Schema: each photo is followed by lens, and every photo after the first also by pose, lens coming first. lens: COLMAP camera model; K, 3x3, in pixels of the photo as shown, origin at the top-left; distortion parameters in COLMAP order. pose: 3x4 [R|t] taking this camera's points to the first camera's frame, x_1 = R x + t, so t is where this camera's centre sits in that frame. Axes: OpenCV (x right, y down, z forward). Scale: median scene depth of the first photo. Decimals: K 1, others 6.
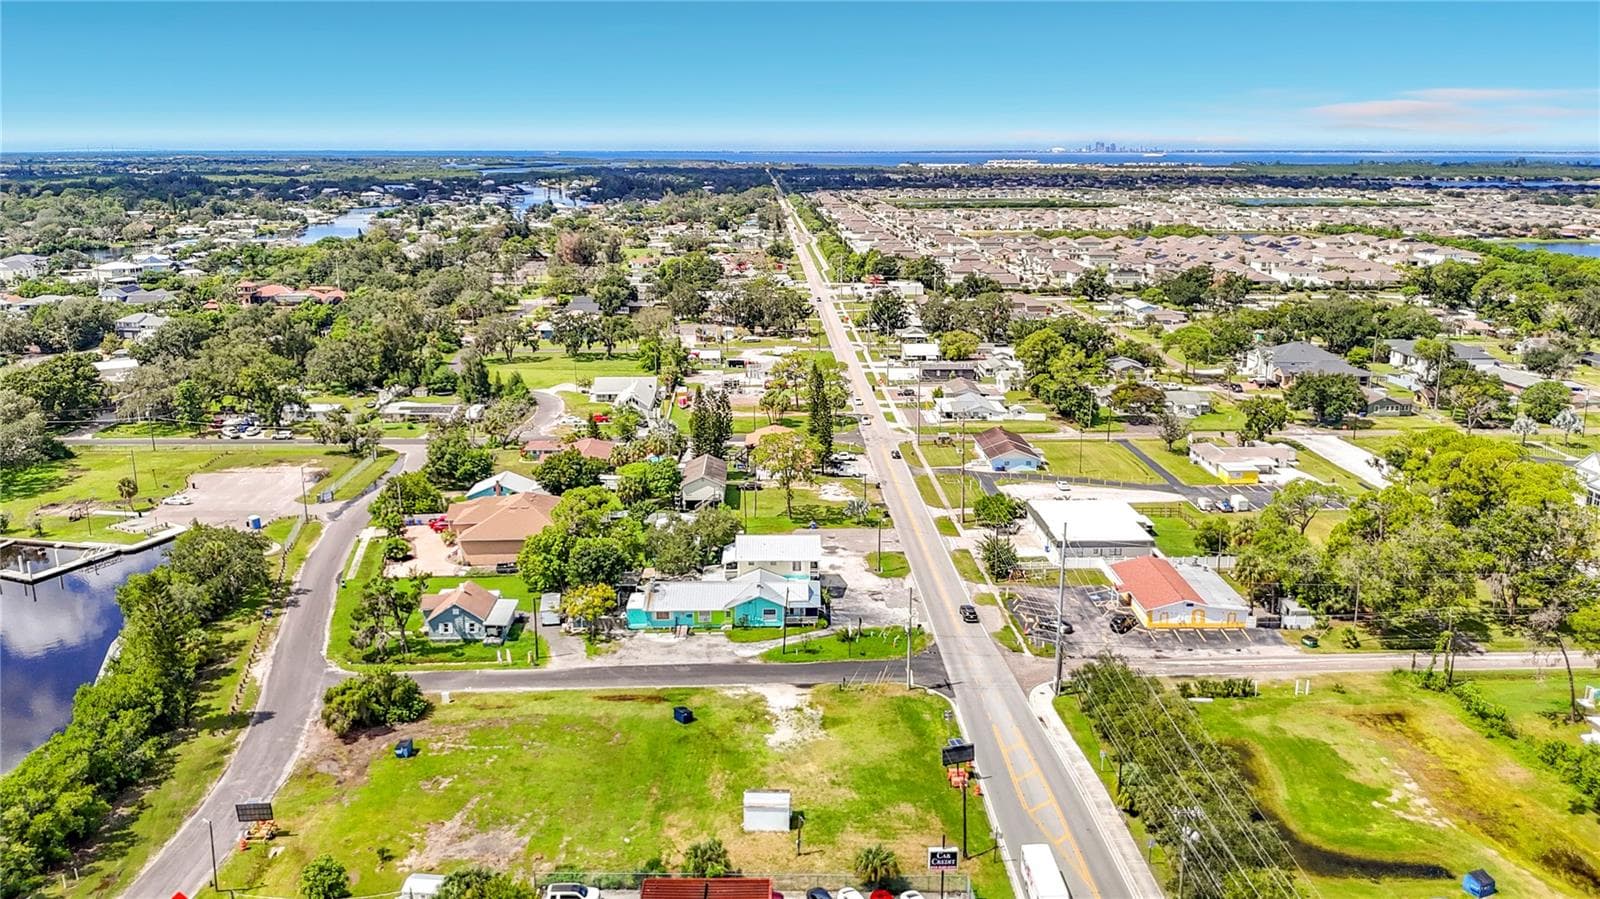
lens RADIAL K [[1212.1, 0, 800.0], [0, 1212.1, 449.5], [0, 0, 1]] dist [0.106688, -0.231054]
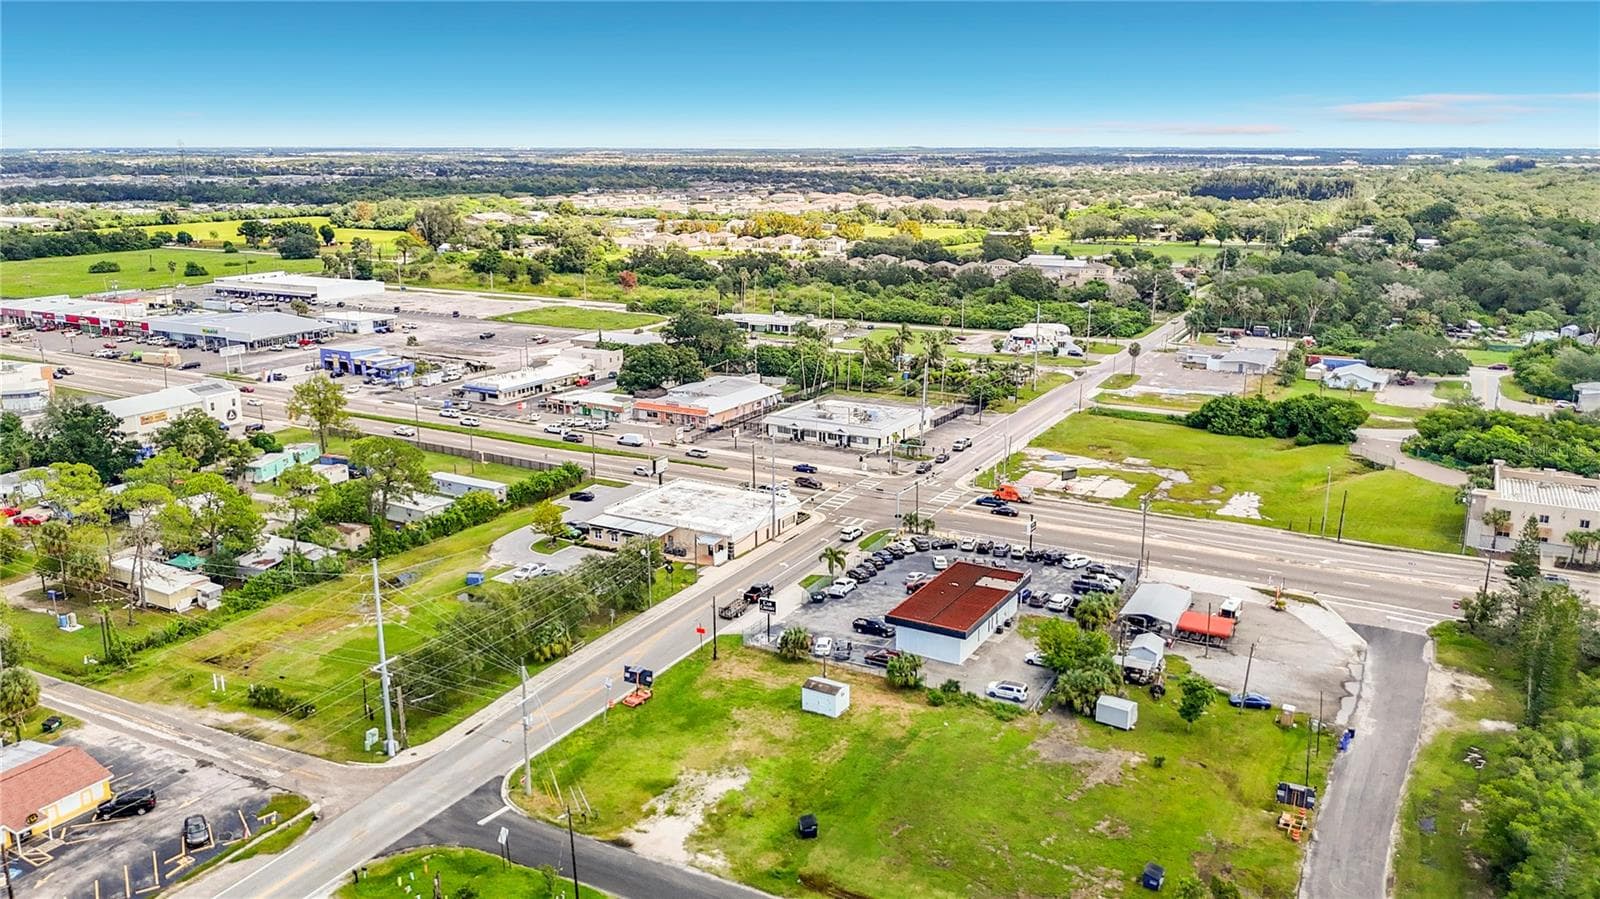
lens RADIAL K [[1212.1, 0, 800.0], [0, 1212.1, 449.5], [0, 0, 1]] dist [0.106688, -0.231054]
pose [[-0.869392, -0.119724, 0.479399, -0.381460], [0.119245, 0.890691, 0.438692, -0.302108], [-0.479518, 0.438561, -0.760083, 1.288647]]
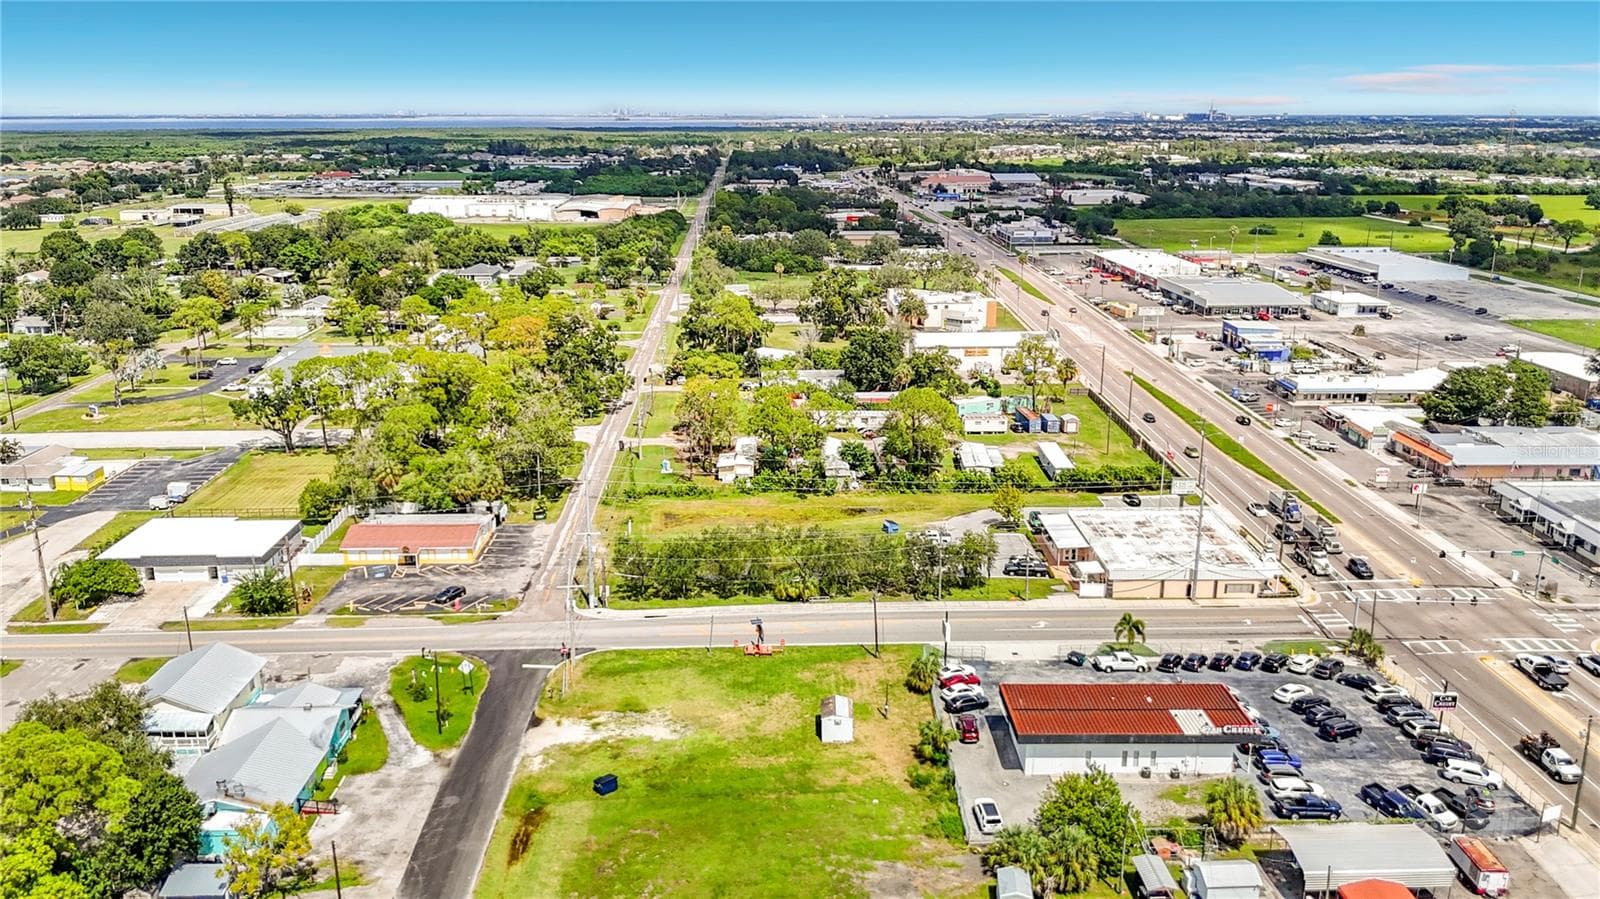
lens RADIAL K [[1218.7, 0, 800.0], [0, 1218.7, 449.5], [0, 0, 1]] dist [0.066716, -0.116974]
pose [[-0.011552, -0.268108, 0.963319, -0.721799], [0.240339, 0.934398, 0.262941, -0.157243], [-0.970620, 0.234560, 0.053643, 0.664430]]
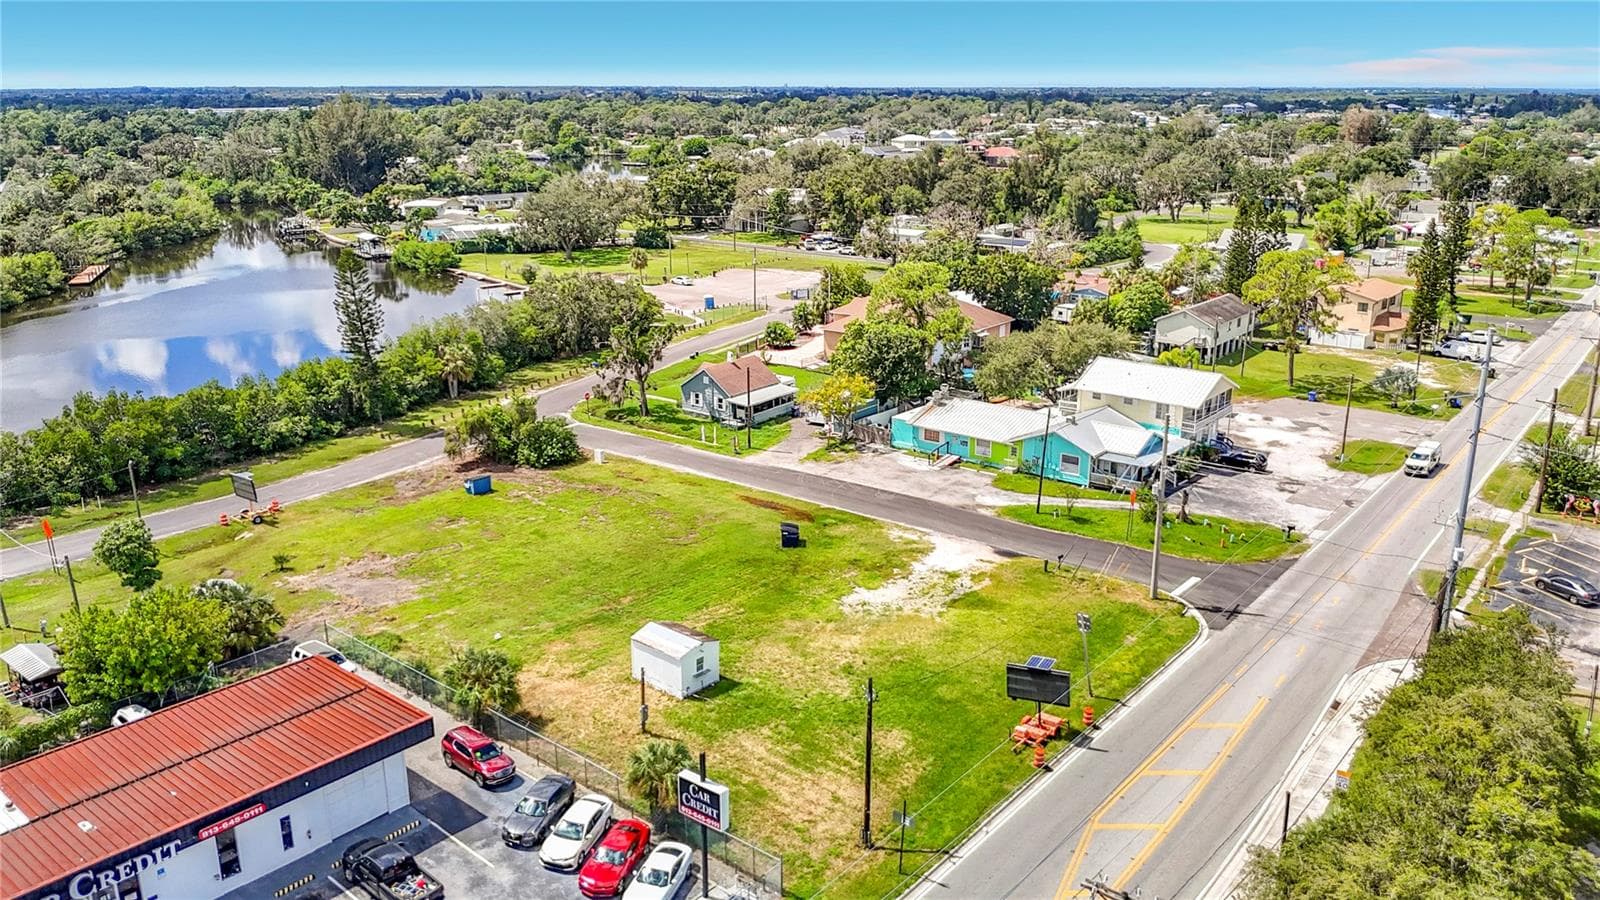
lens RADIAL K [[1226.6, 0, 800.0], [0, 1226.6, 450.0], [0, 0, 1]] dist [0.098157, -0.230005]
pose [[0.765434, 0.181349, -0.617433, 0.278130], [-0.153153, 0.983238, 0.098927, 0.087539], [0.625024, 0.018839, 0.780378, 0.401249]]
